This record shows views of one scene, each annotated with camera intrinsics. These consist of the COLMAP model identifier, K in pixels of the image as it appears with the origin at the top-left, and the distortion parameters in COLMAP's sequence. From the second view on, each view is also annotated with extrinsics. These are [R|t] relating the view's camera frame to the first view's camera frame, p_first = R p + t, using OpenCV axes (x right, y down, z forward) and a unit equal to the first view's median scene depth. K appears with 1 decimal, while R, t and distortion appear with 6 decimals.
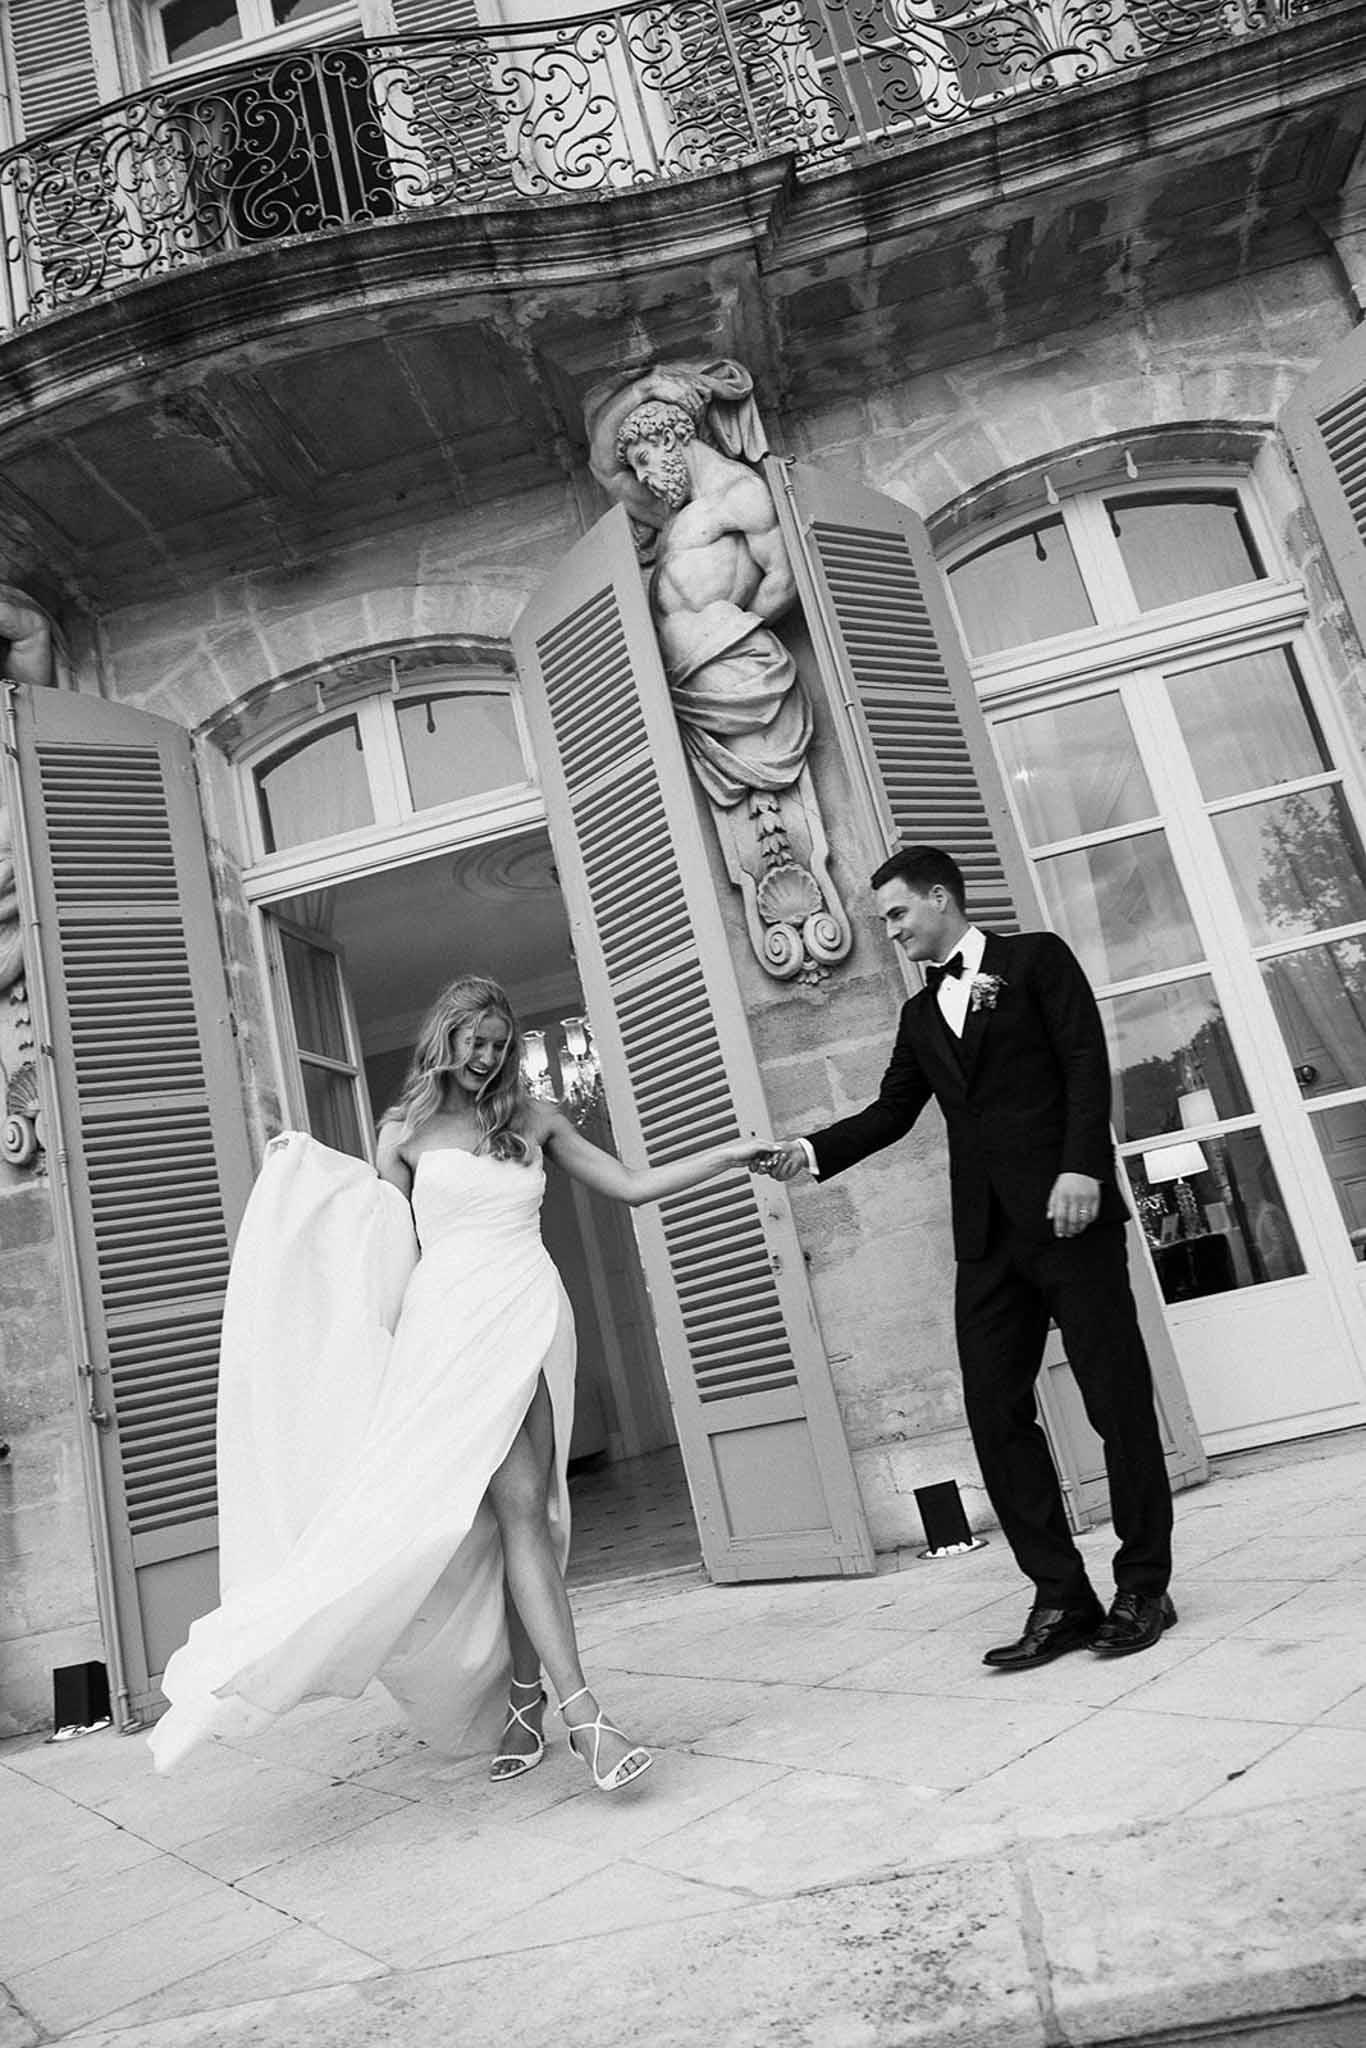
lens RADIAL K [[1372.2, 0, 683.0], [0, 1372.2, 1024.0], [0, 0, 1]] dist [0.006696, 0.002545]
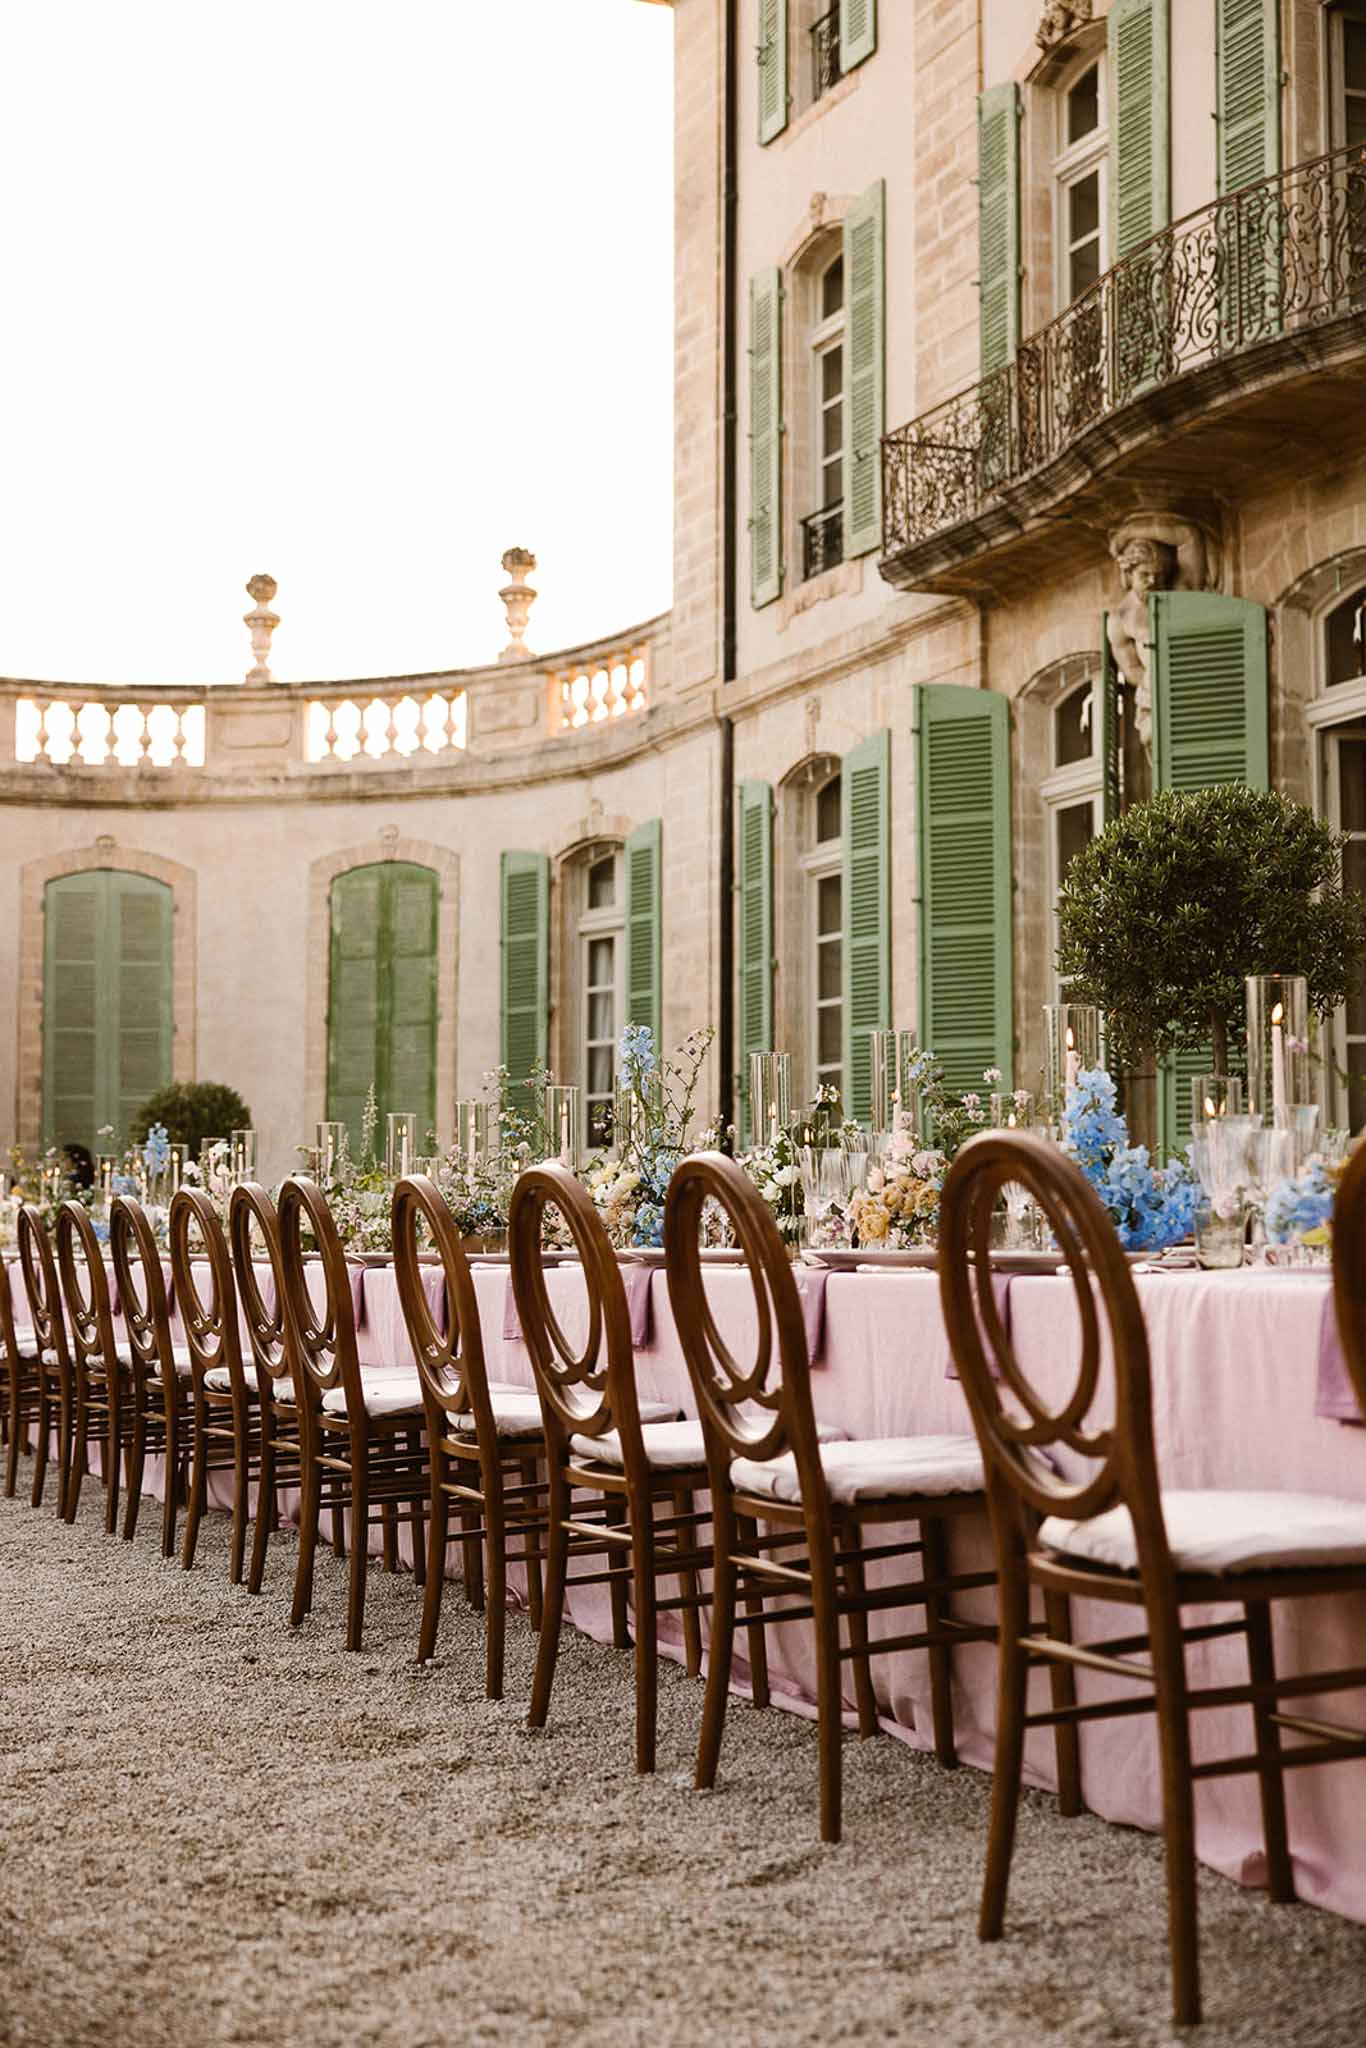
lens RADIAL K [[2908.2, 0, 683.0], [0, 2908.2, 1024.0], [0, 0, 1]] dist [0.001612, 0.000020]
pose [[0.513462, 0.152326, -0.844484, 1.896039], [0.094627, 0.968066, 0.232152, -0.542442], [0.852879, -0.199112, 0.482650, -1.023455]]
